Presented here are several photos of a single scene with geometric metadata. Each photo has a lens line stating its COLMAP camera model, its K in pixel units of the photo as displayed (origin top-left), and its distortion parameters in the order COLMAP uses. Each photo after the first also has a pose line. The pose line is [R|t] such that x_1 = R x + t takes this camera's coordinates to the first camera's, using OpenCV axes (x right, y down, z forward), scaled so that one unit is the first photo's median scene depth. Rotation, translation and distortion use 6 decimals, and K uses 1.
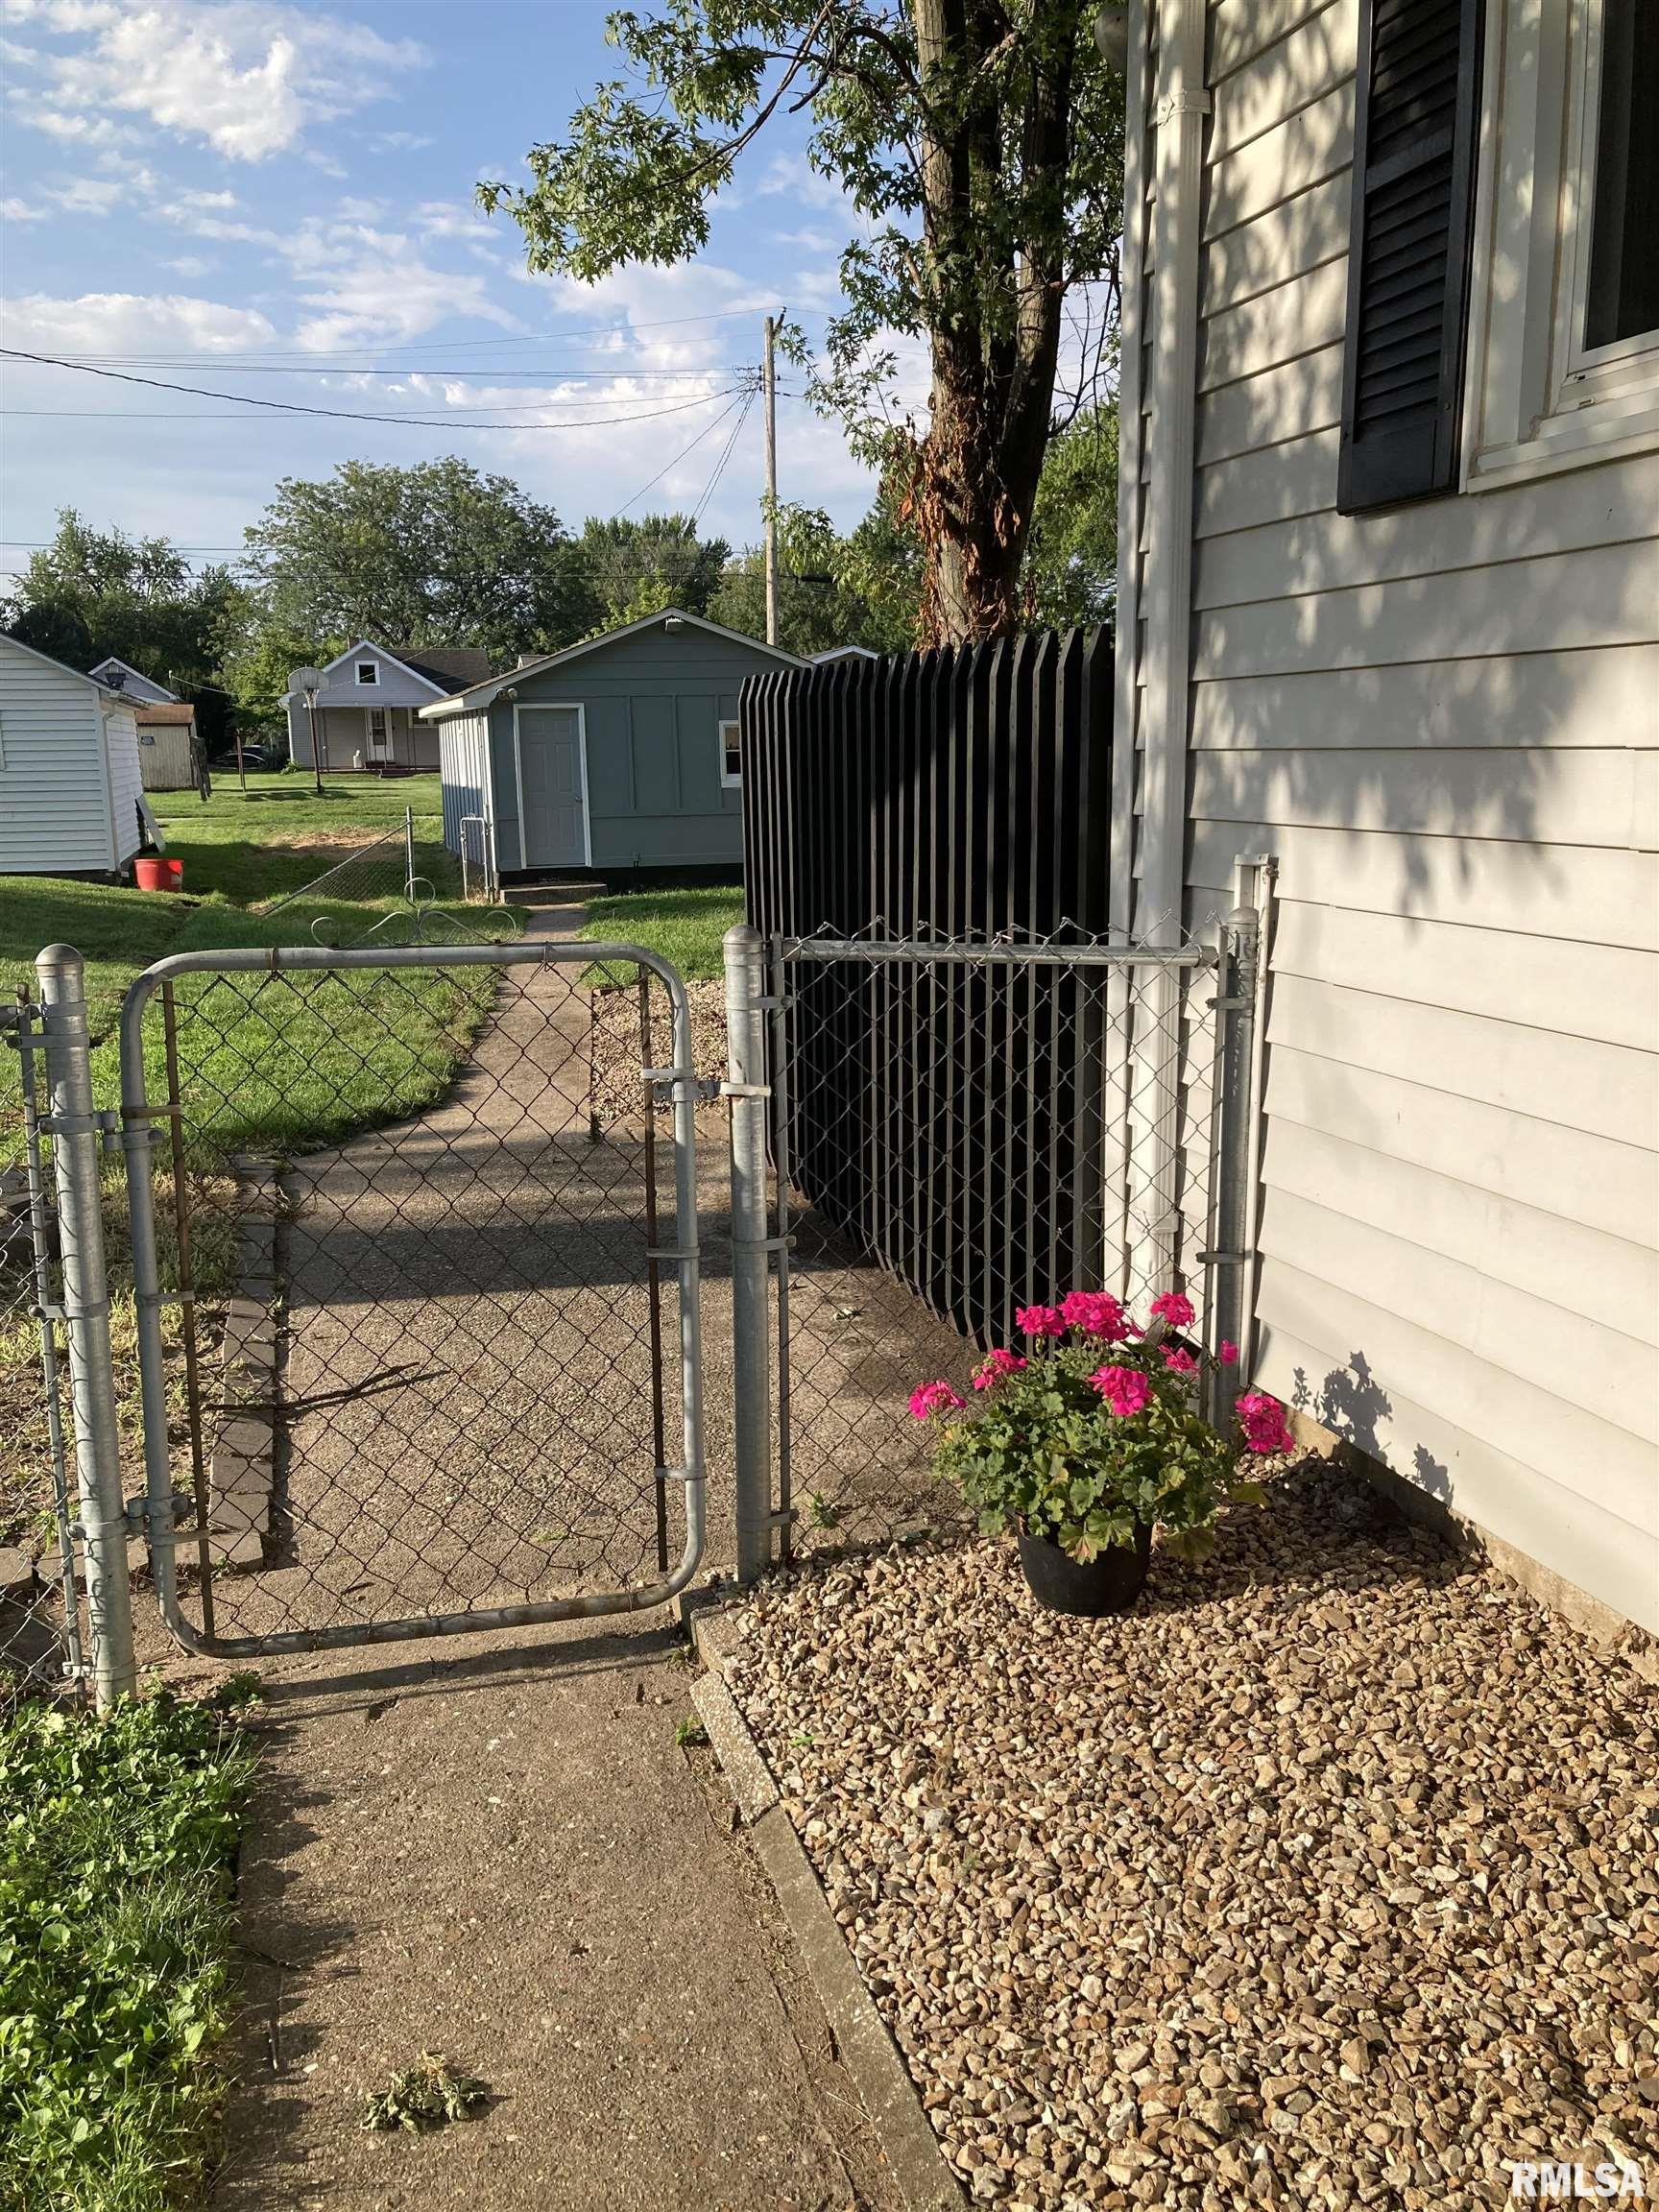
lens RADIAL K [[1785.3, 0, 820.0], [0, 1785.3, 1108.5], [0, 0, 1]] dist [0.016790, 0.003049]
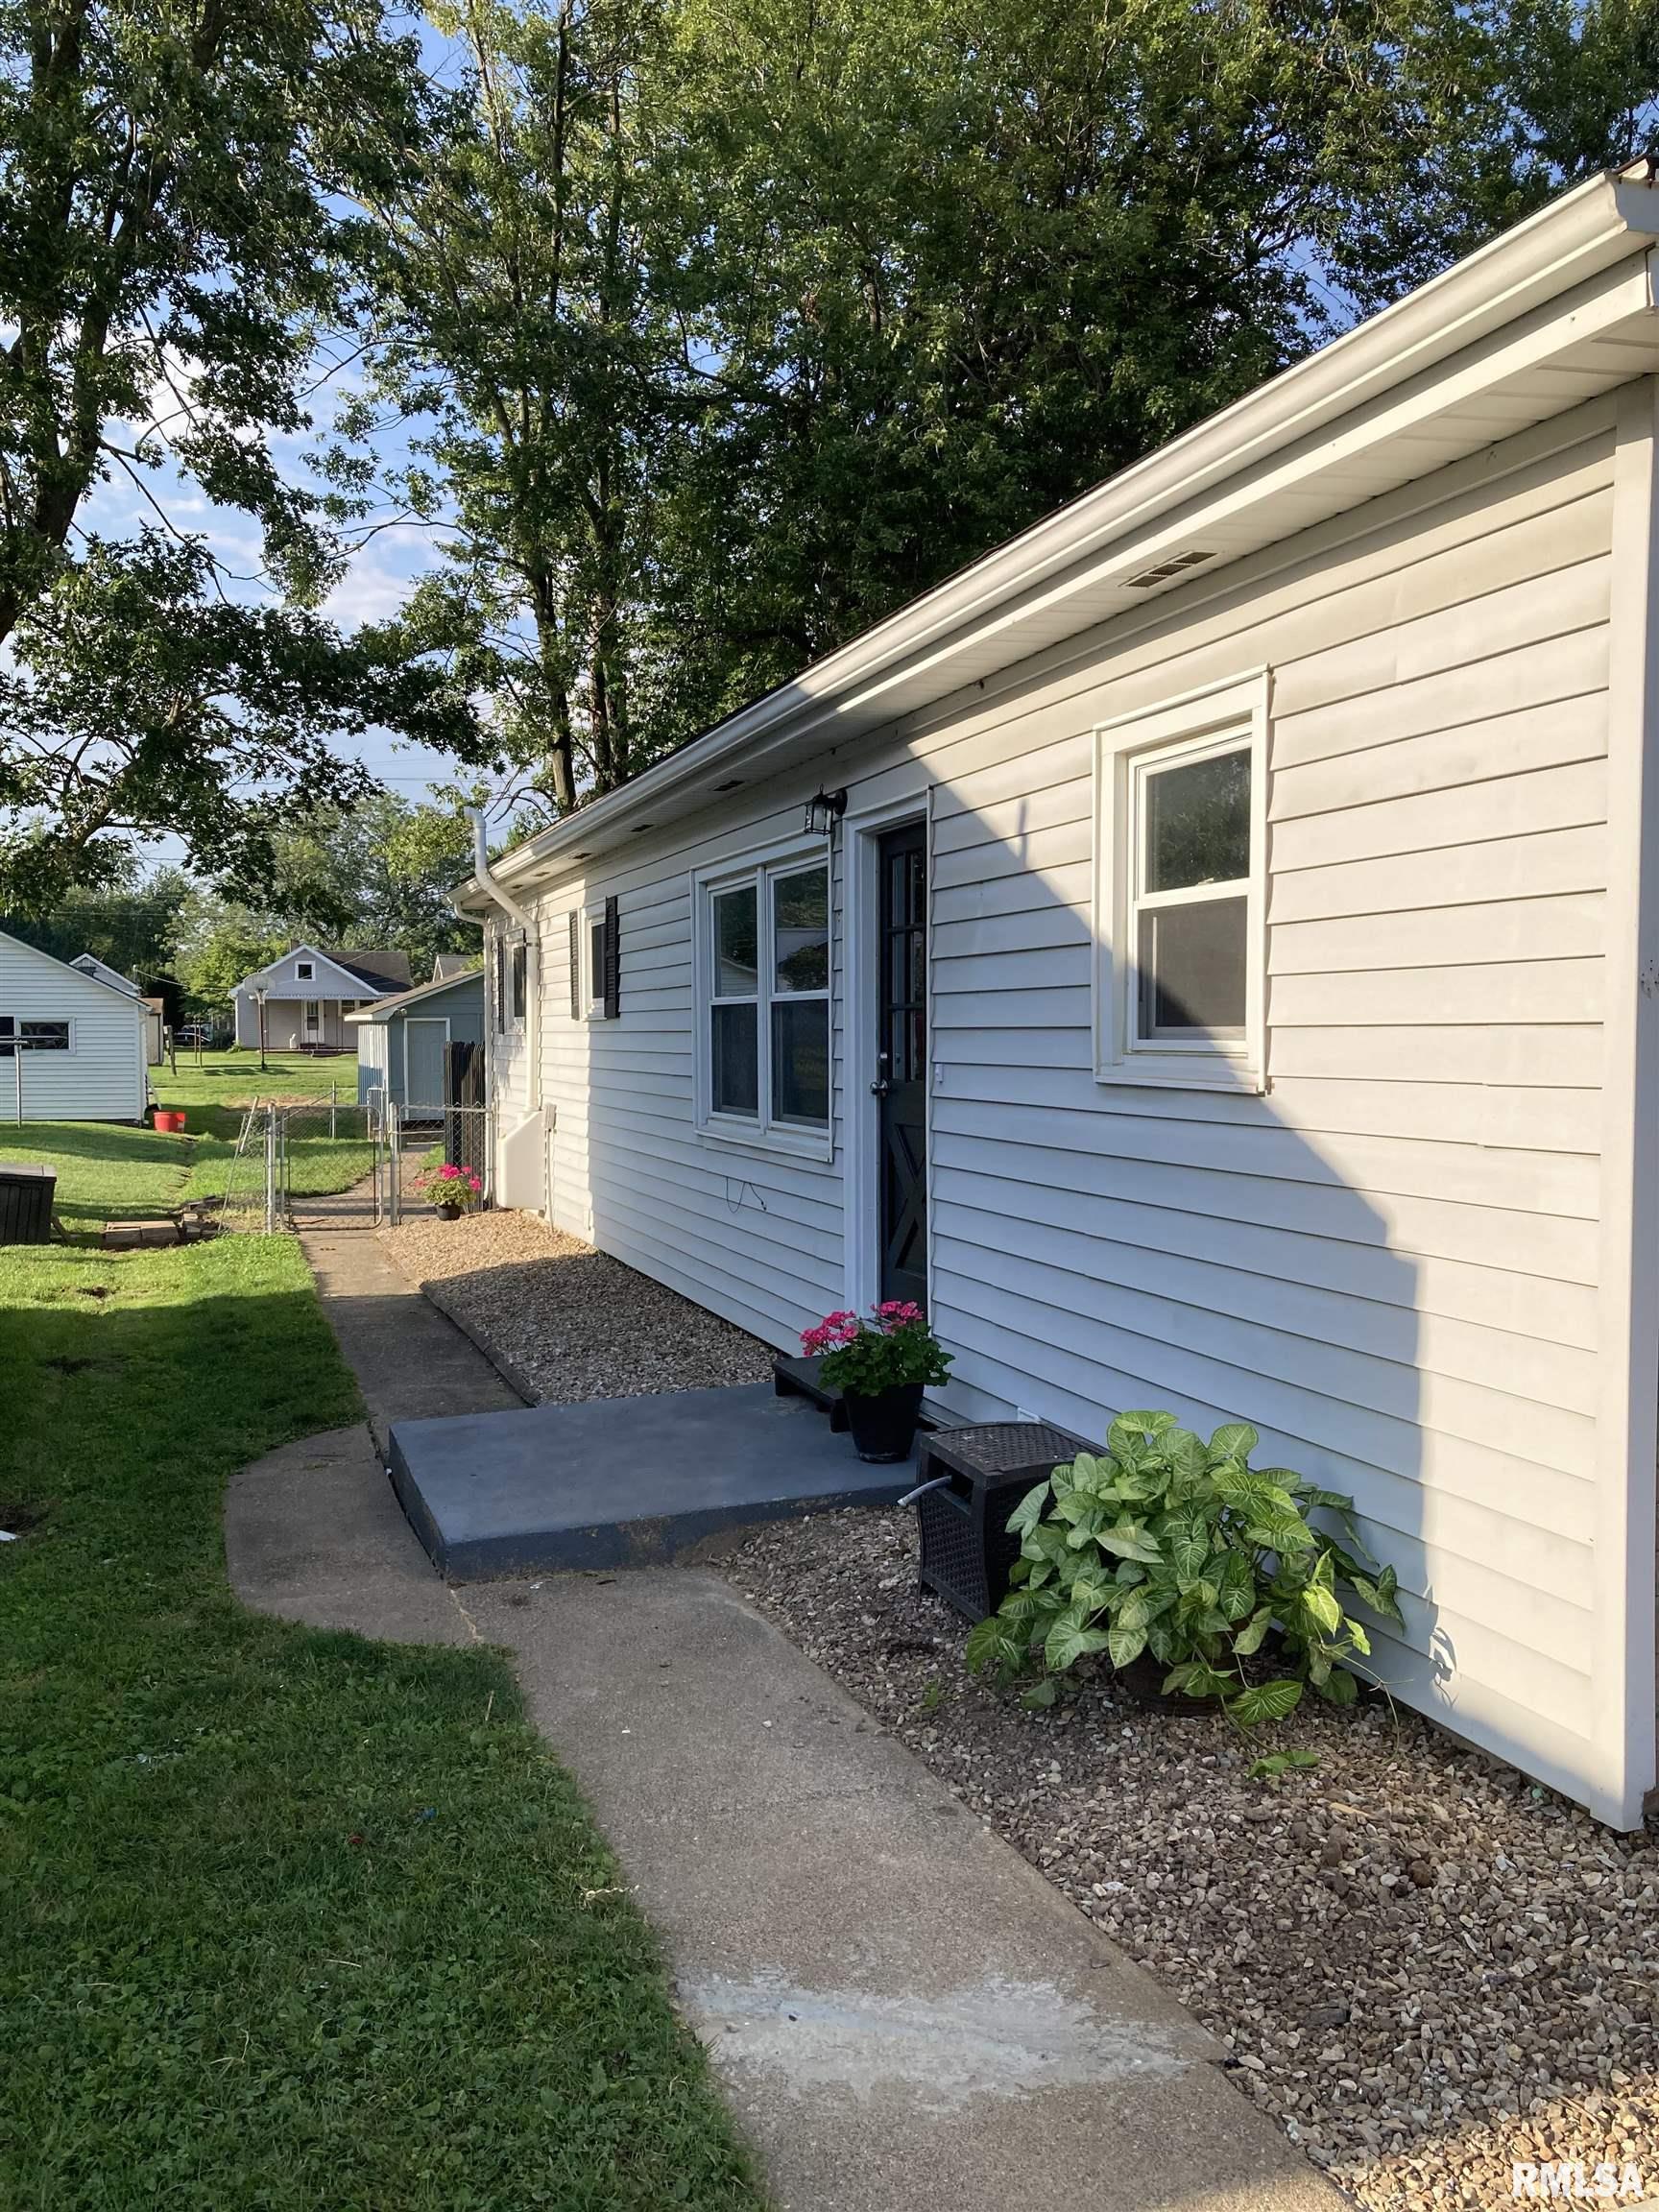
lens RADIAL K [[1785.3, 0, 840.7], [0, 1785.3, 1102.6], [0, 0, 1]] dist [0.016790, 0.003049]
pose [[0.998547, 0.011564, 0.052628, 0.040701], [-0.003113, 0.987450, -0.157900, 0.029965], [-0.053794, 0.157506, 0.986052, -0.176285]]
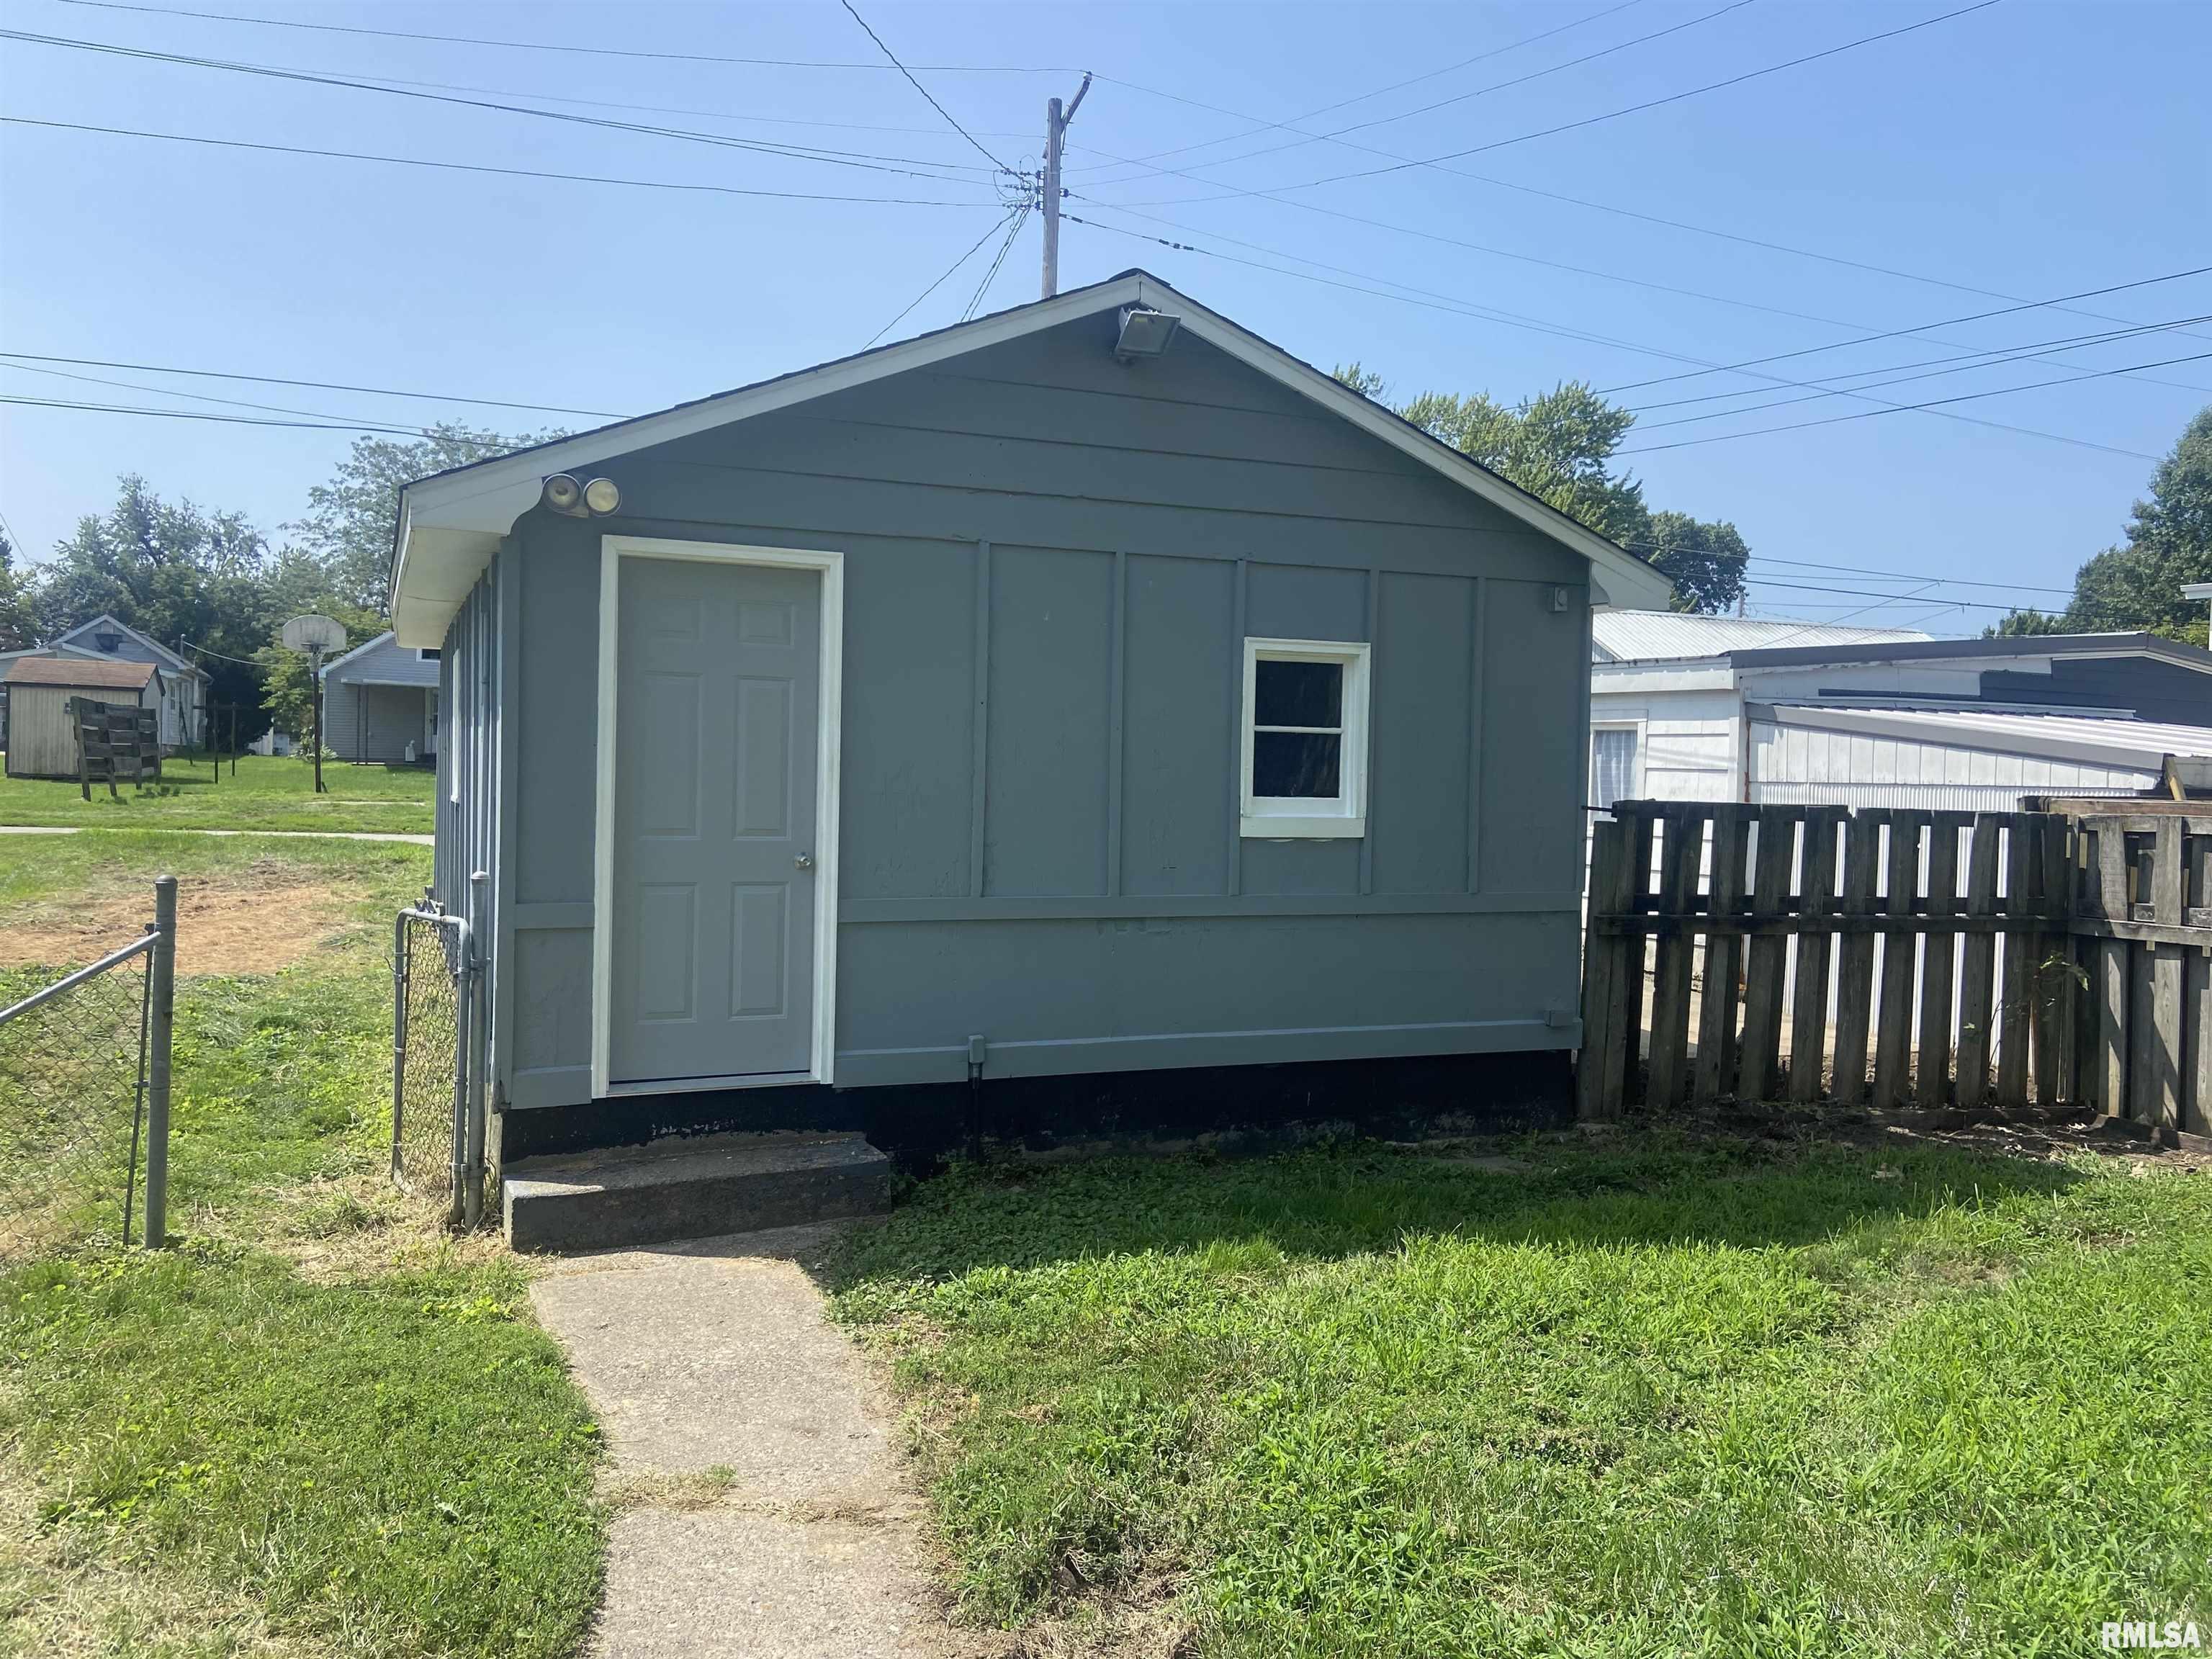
lens RADIAL K [[1664.4, 0, 1095.0], [0, 1664.4, 821.1], [0, 0, 1]] dist [0.123339, -0.153813]
pose [[0.993064, 0.035522, 0.112083, -0.034845], [-0.016474, 0.985904, -0.166499, -0.039432], [-0.116417, 0.163498, 0.979651, 0.210821]]
